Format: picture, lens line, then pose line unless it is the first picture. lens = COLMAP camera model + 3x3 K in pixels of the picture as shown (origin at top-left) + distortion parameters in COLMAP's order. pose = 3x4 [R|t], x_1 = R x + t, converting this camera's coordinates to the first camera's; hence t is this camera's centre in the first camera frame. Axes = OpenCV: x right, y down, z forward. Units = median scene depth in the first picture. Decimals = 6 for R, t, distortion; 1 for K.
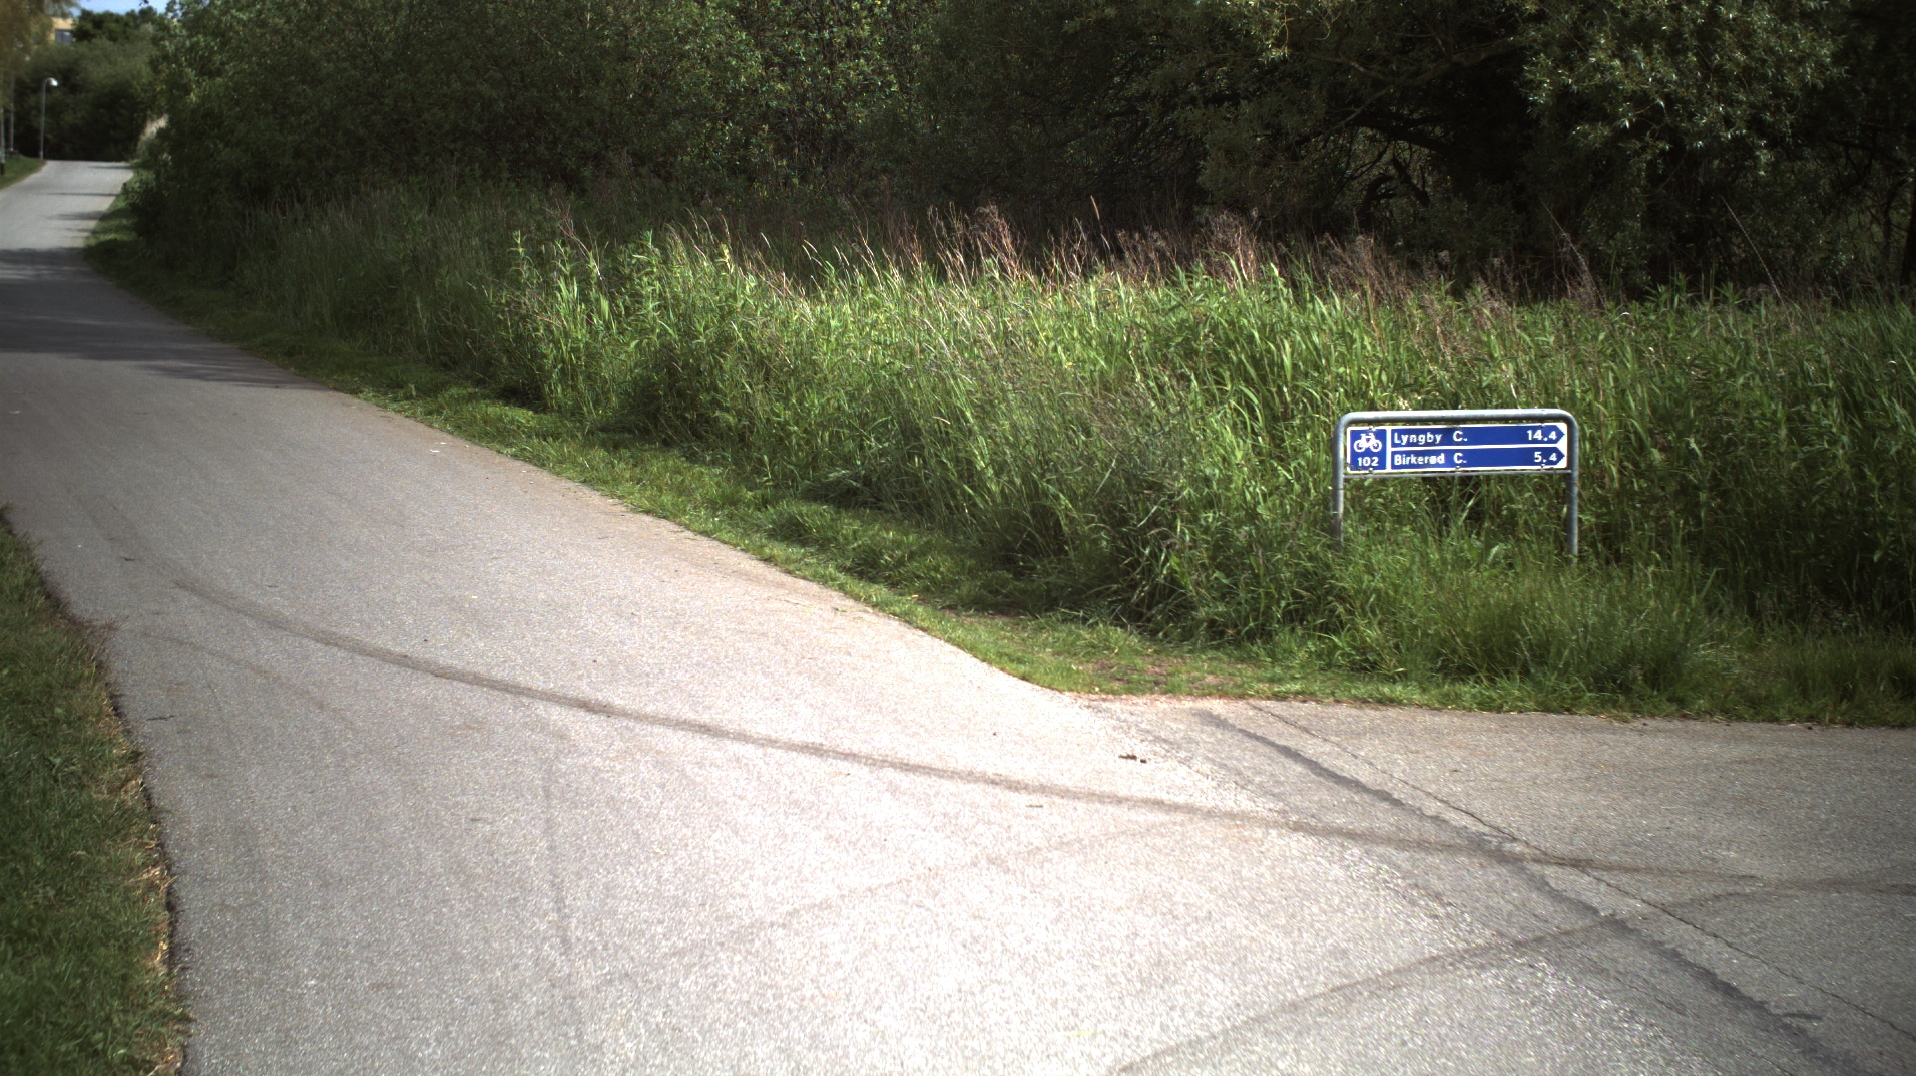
lens RADIAL K [[3448.4, 0, 965.5], [0, 3448.4, 506.7], [0, 0, 1]] dist [-0.304991, 0.428012]
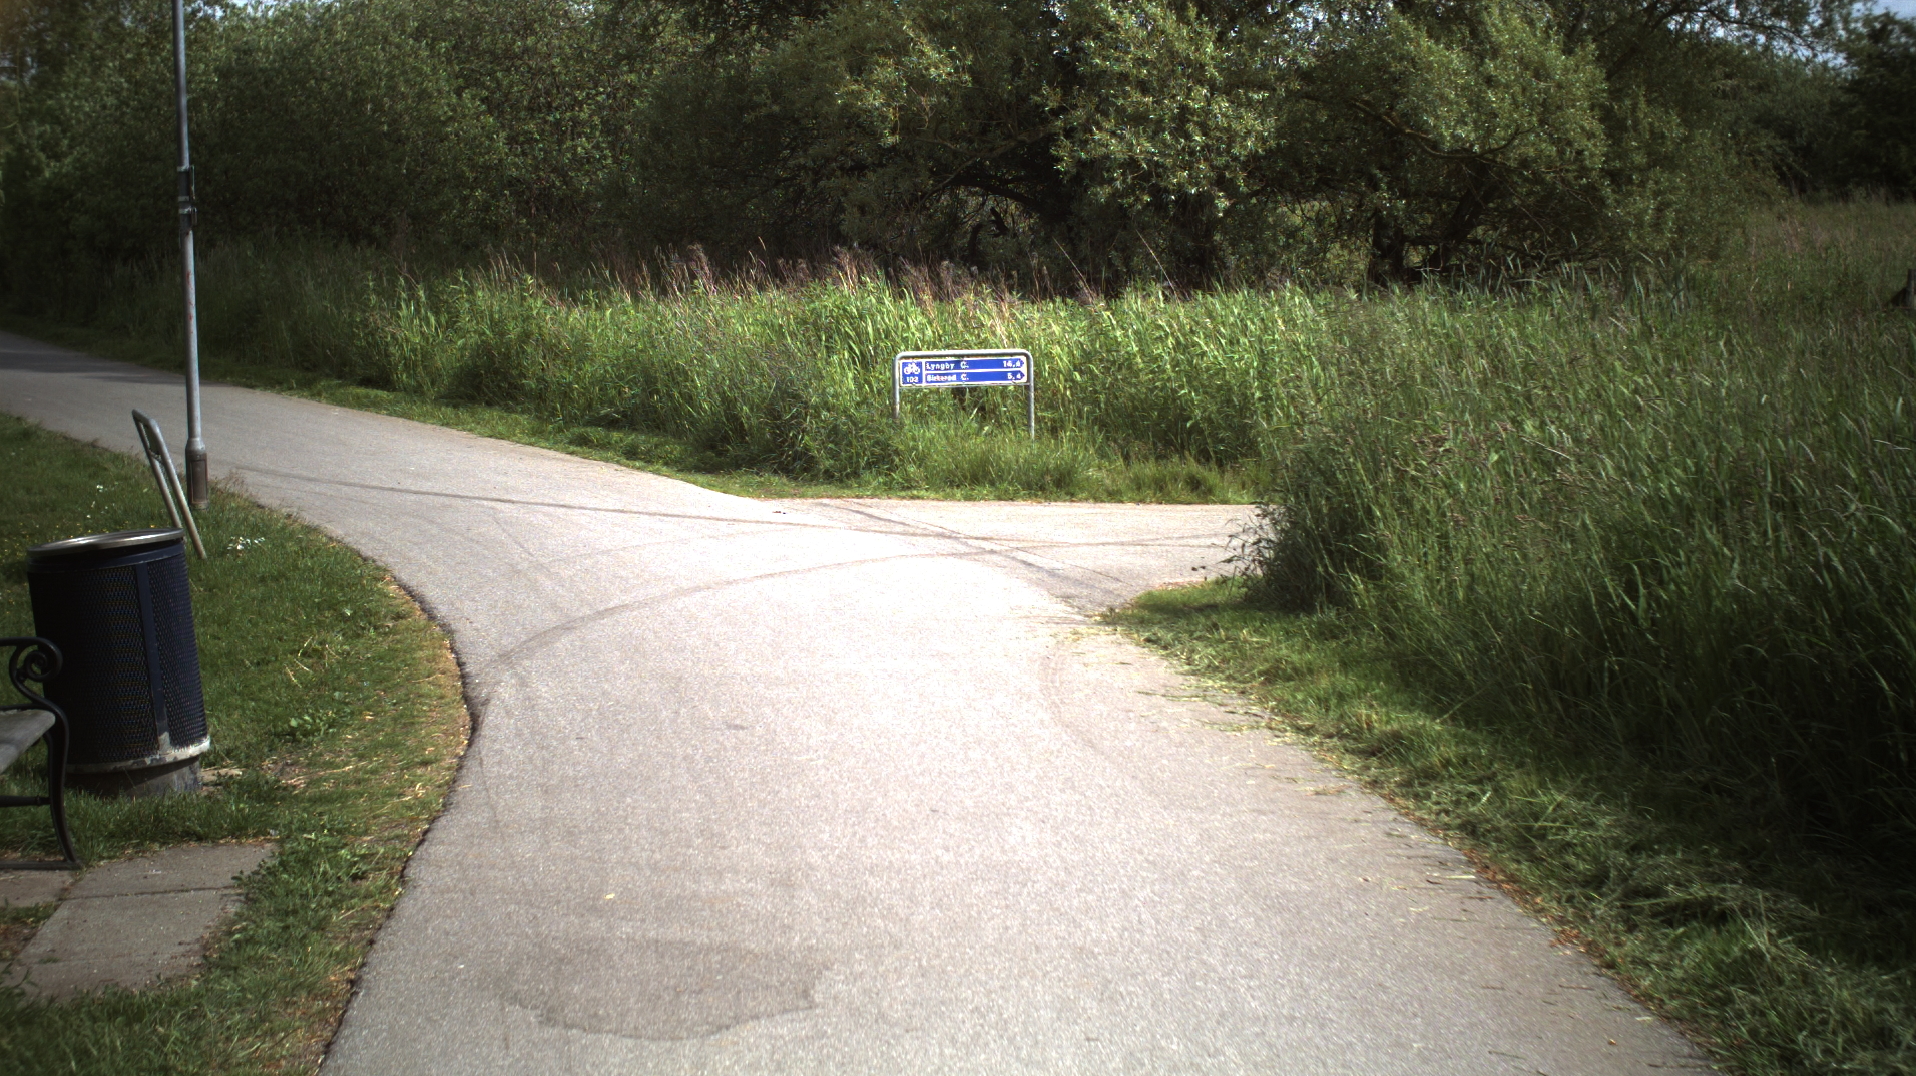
lens RADIAL K [[3448.4, 0, 965.5], [0, 3448.4, 506.7], [0, 0, 1]] dist [-0.304991, 0.428012]
pose [[0.995796, -0.023210, 0.088614, -0.016247], [0.024522, 0.999605, -0.013746, 0.077742], [-0.088260, 0.015861, 0.995971, -0.786483]]
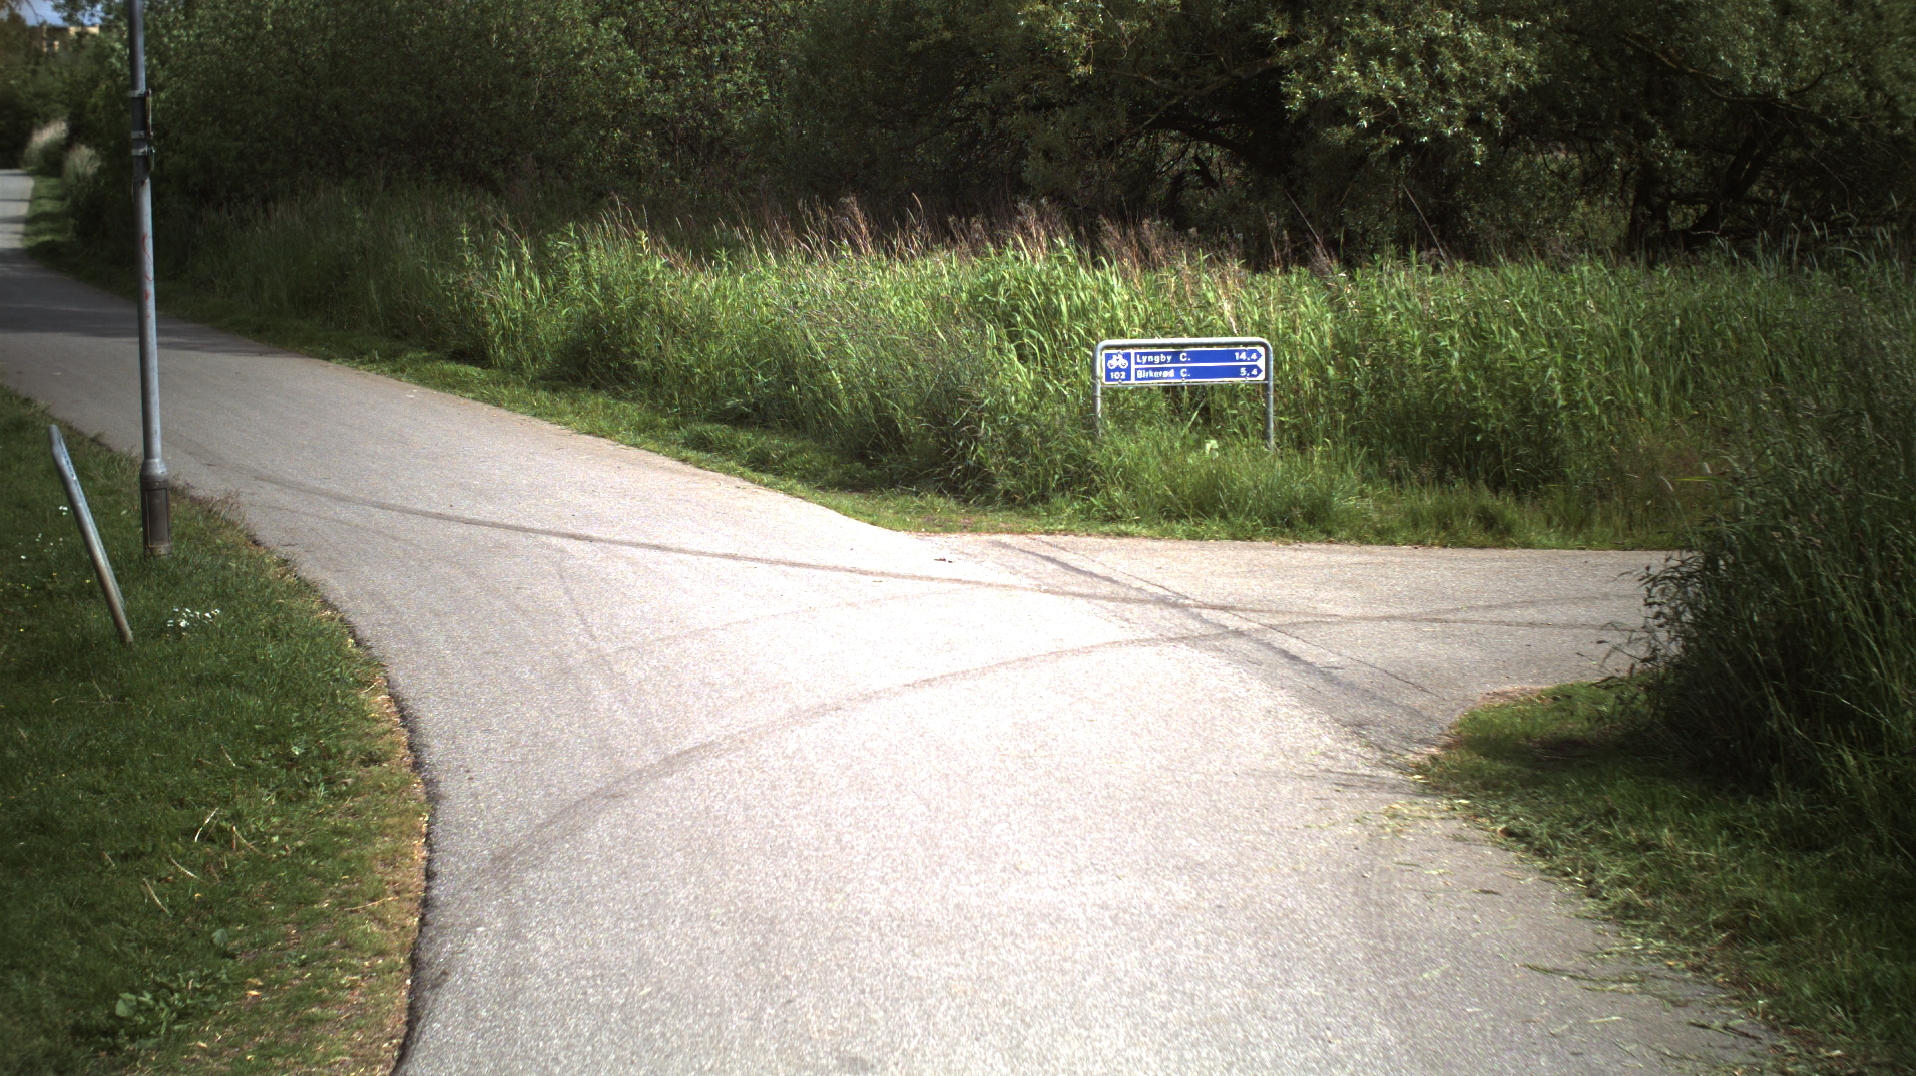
lens RADIAL K [[3448.4, 0, 965.5], [0, 3448.4, 506.7], [0, 0, 1]] dist [-0.304991, 0.428012]
pose [[0.999177, -0.012628, 0.038554, 0.000485], [0.012600, 0.999920, 0.000990, 0.037510], [-0.038563, -0.000504, 0.999256, -0.392182]]
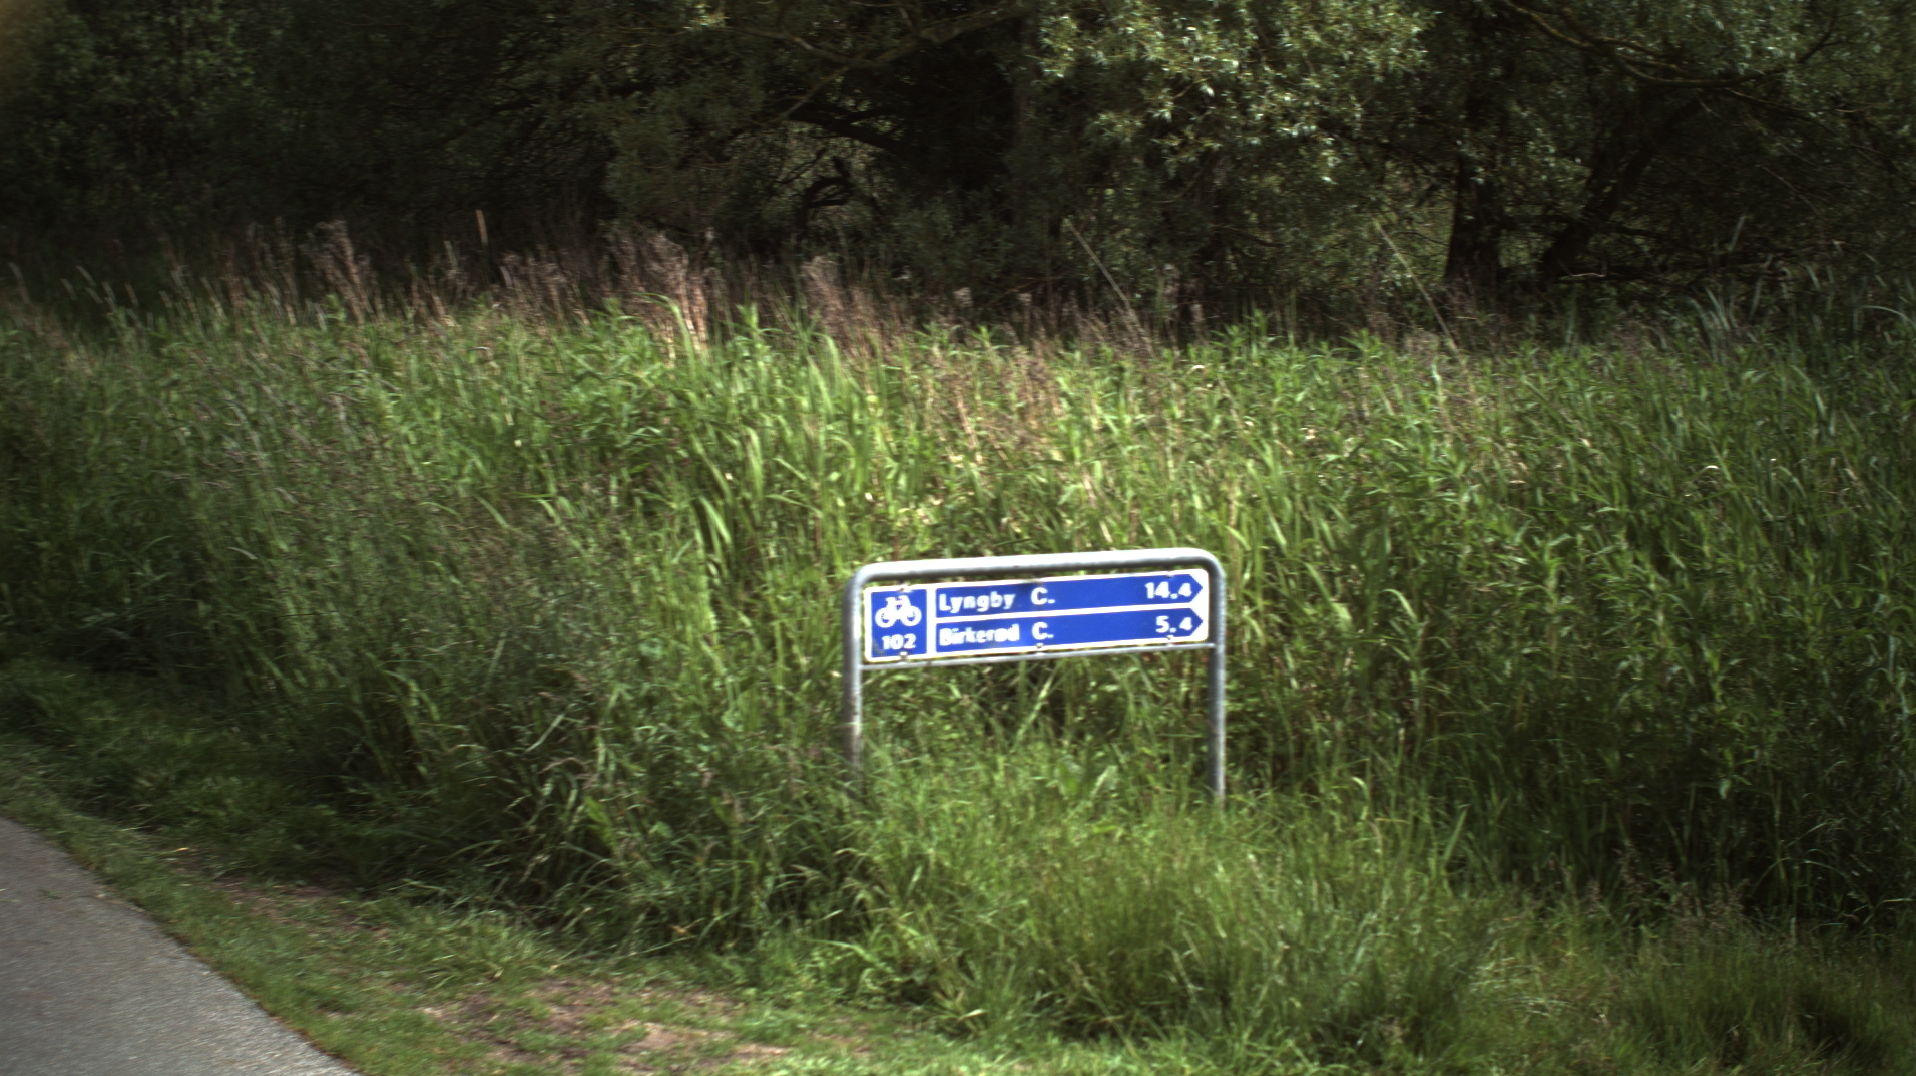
lens RADIAL K [[3448.4, 0, 965.5], [0, 3448.4, 506.7], [0, 0, 1]] dist [-0.304991, 0.428012]
pose [[0.984740, -0.012871, 0.173554, 0.020763], [0.012985, 0.999916, 0.000481, -0.037267], [-0.173546, 0.001780, 0.984824, 0.377720]]
